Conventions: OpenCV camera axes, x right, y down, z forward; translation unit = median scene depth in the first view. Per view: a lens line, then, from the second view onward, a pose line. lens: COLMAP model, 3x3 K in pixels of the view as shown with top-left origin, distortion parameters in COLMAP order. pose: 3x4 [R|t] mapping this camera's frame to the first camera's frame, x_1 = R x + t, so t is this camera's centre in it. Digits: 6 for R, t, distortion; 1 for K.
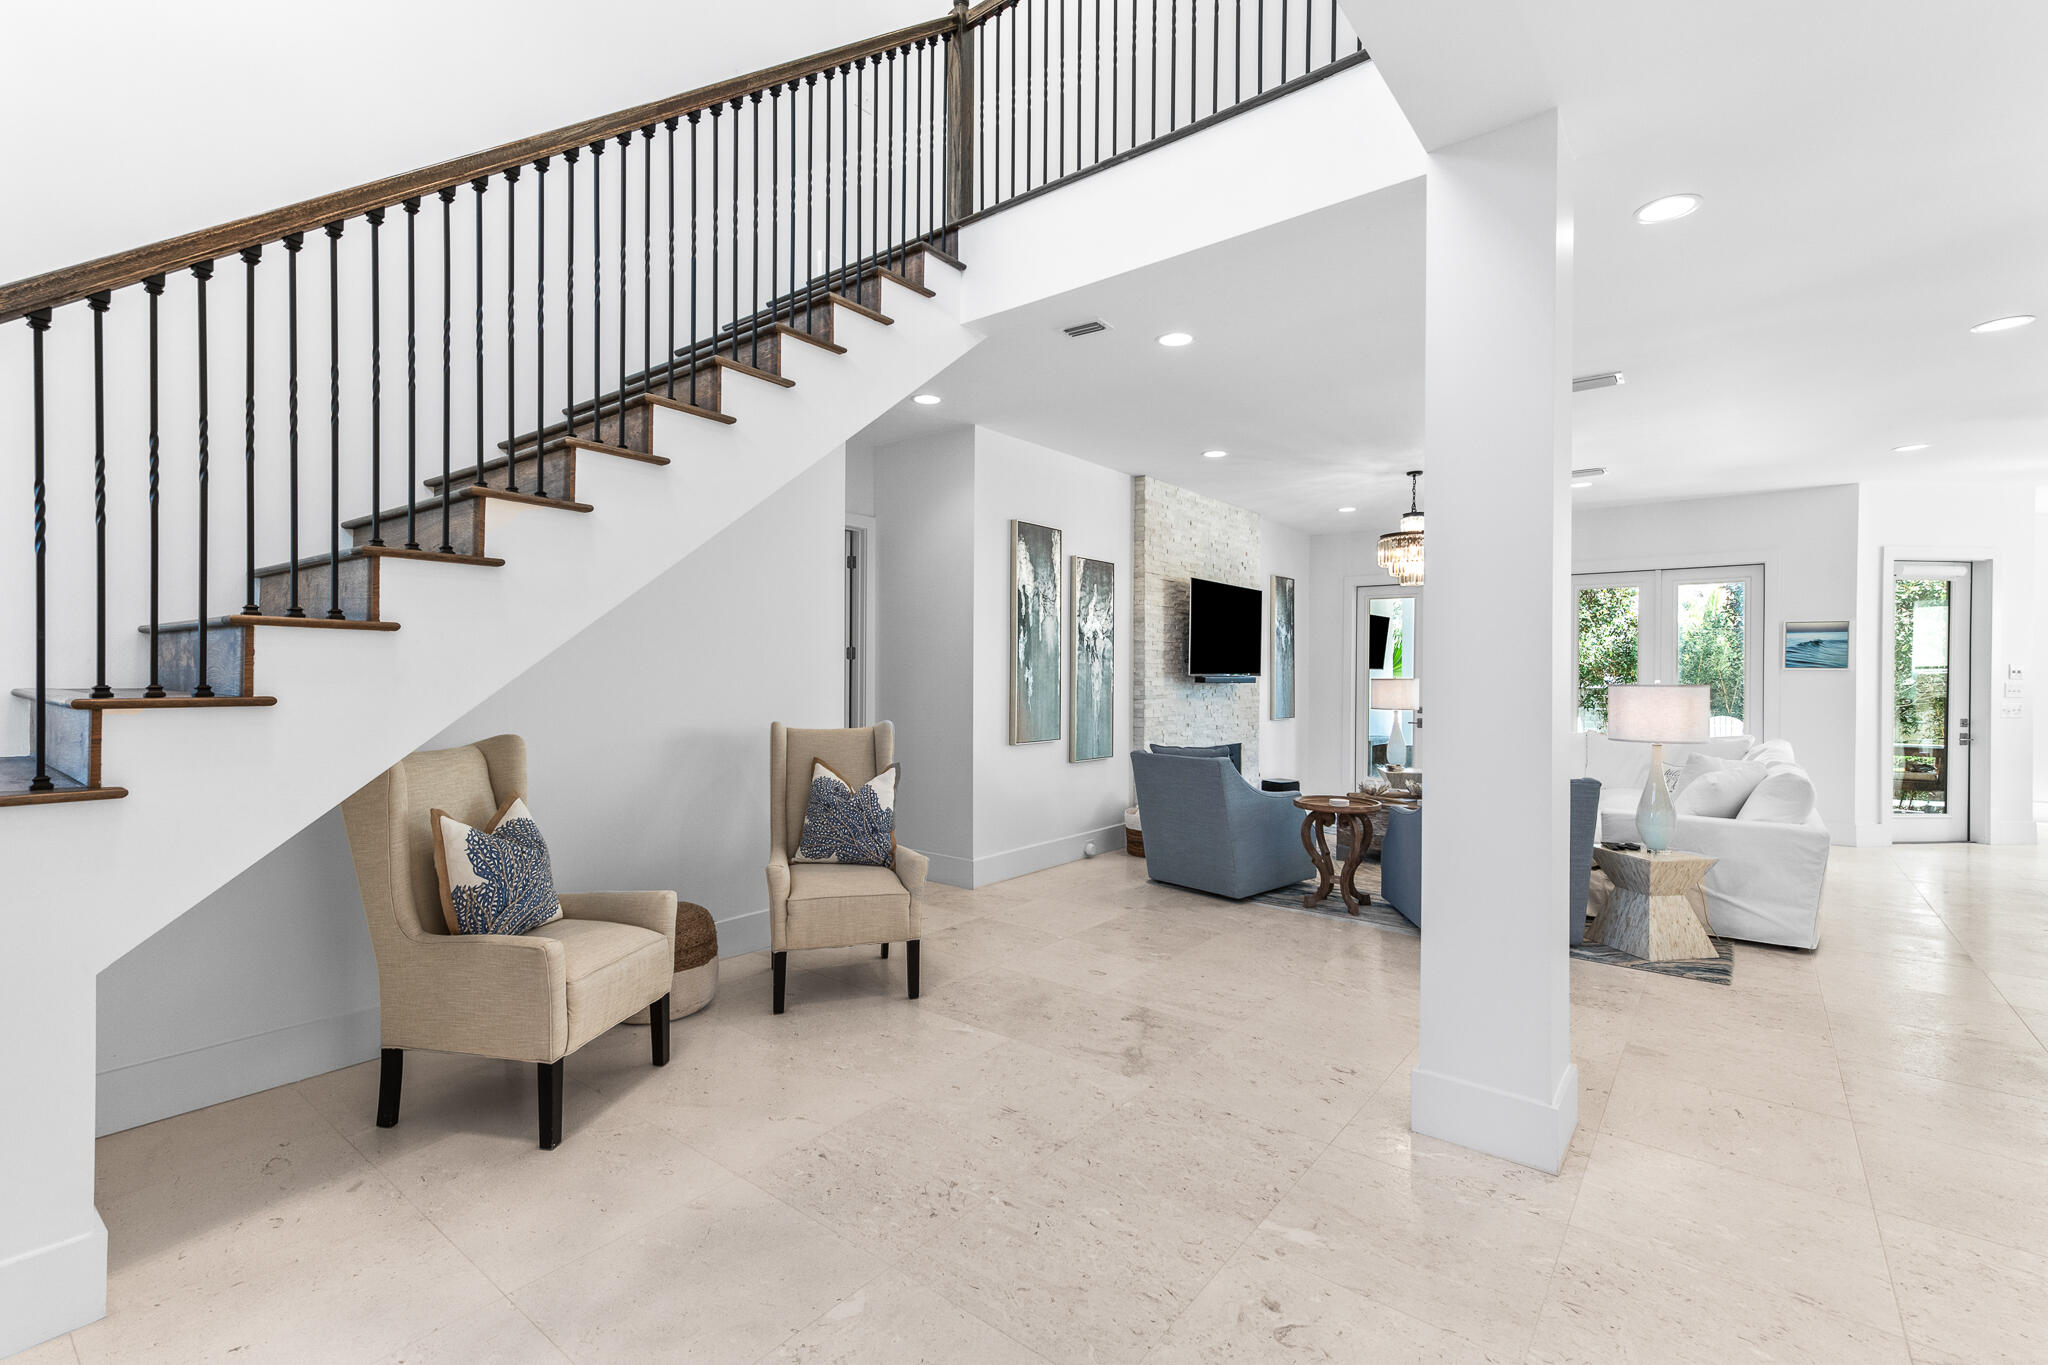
lens RADIAL K [[936.0, 0, 1009.1], [0, 936.0, 684.3], [0, 0, 1]] dist [0.012312, 0.000801]
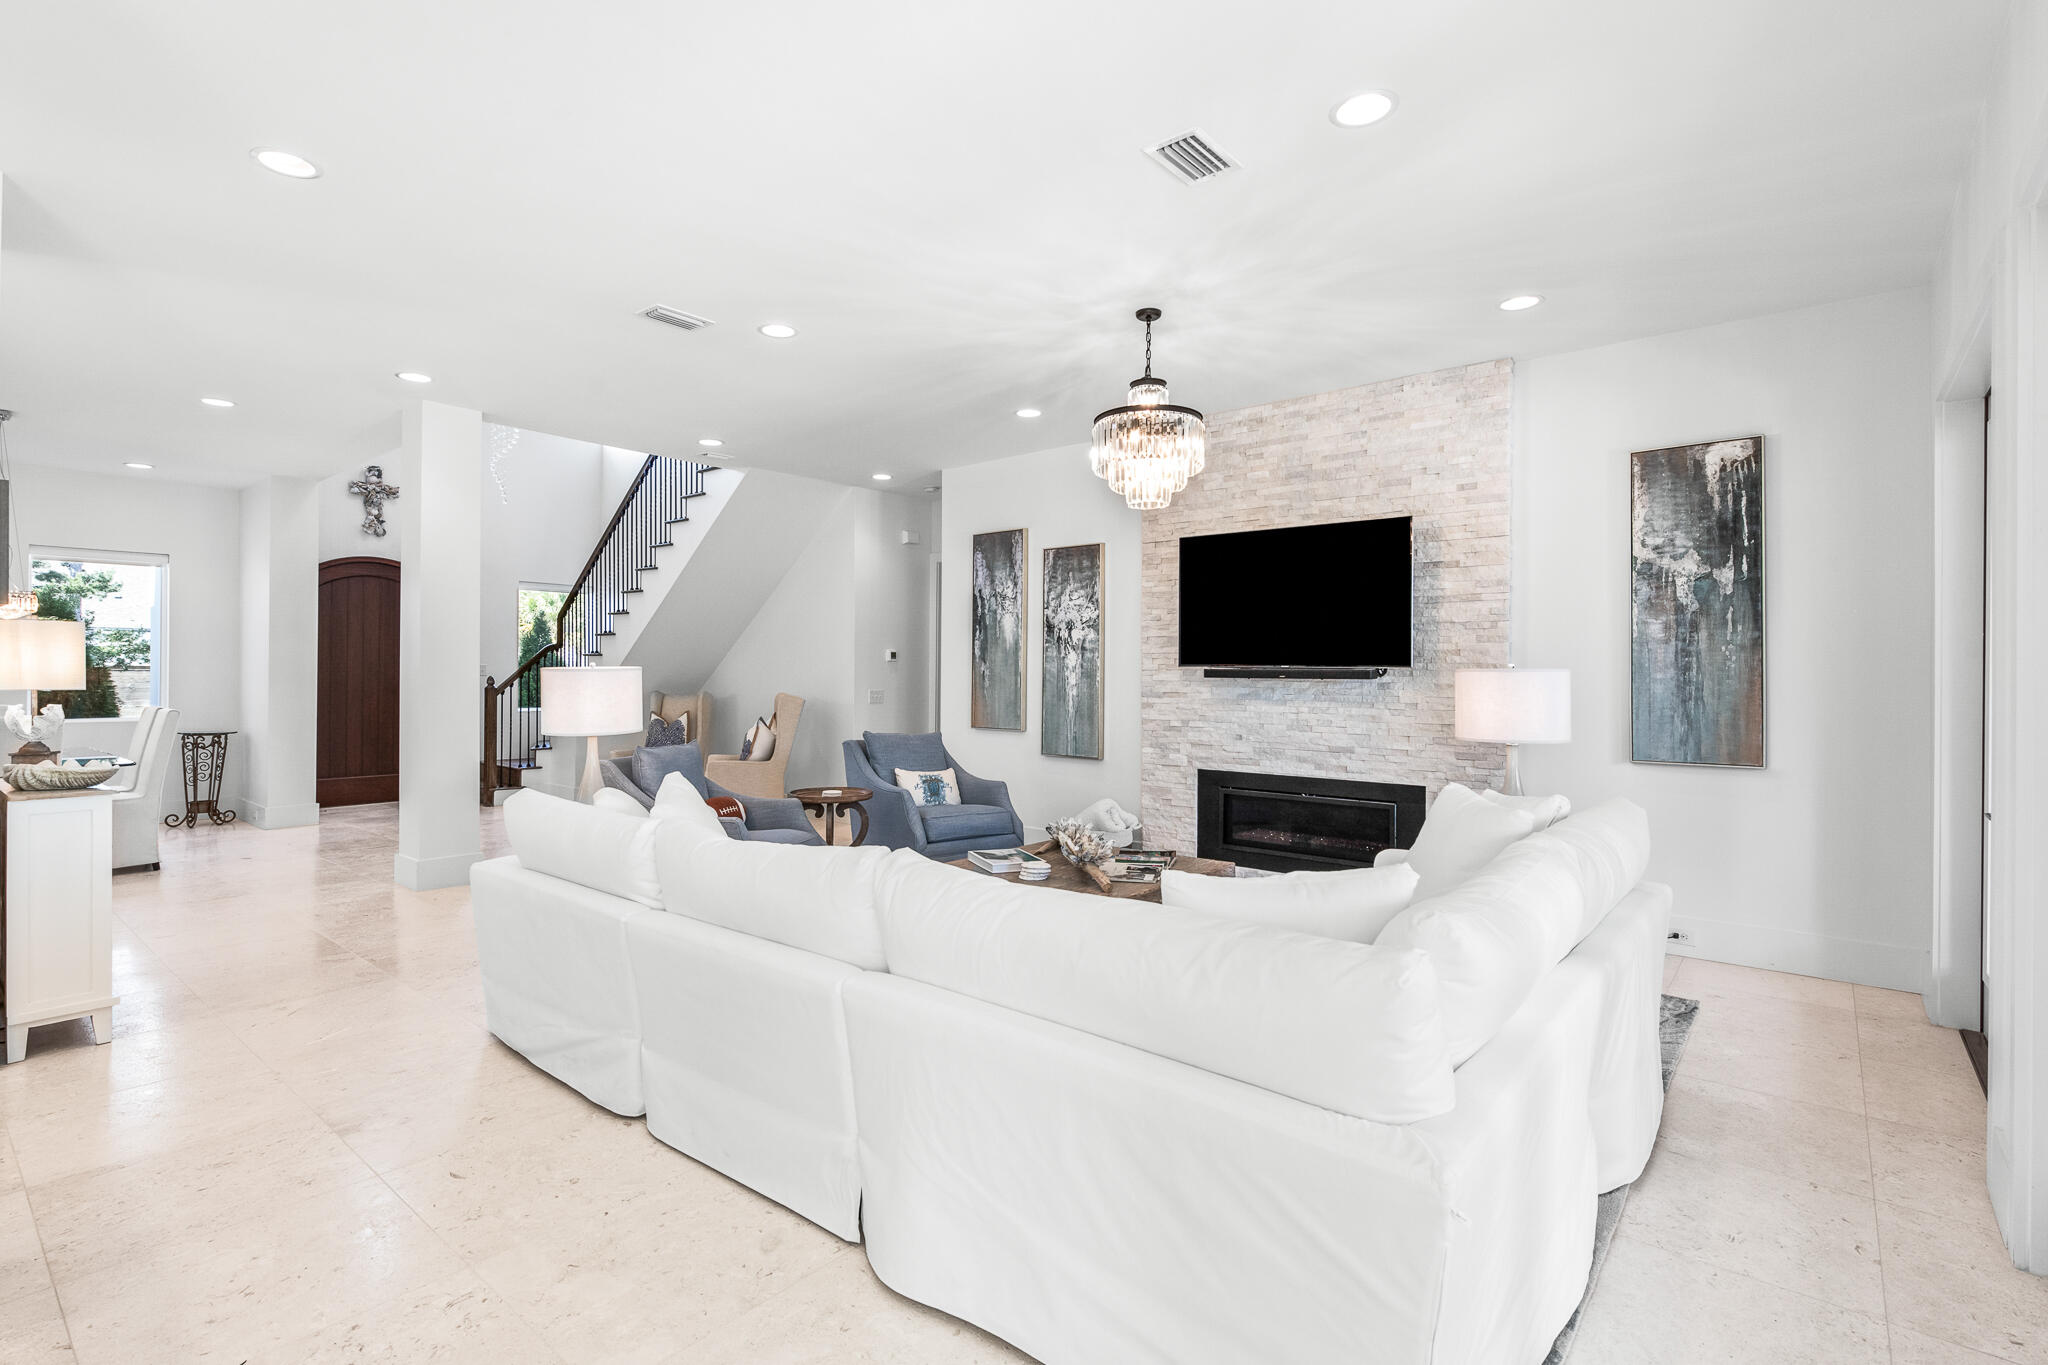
lens RADIAL K [[948.7, 0, 1025.3], [0, 948.7, 673.3], [0, 0, 1]] dist [0.001189, -0.000030]
pose [[-0.042825, -0.002438, -0.999080, 1.069548], [-0.011720, 0.999929, -0.001938, -0.001983], [0.999014, 0.011626, -0.042851, 1.011654]]
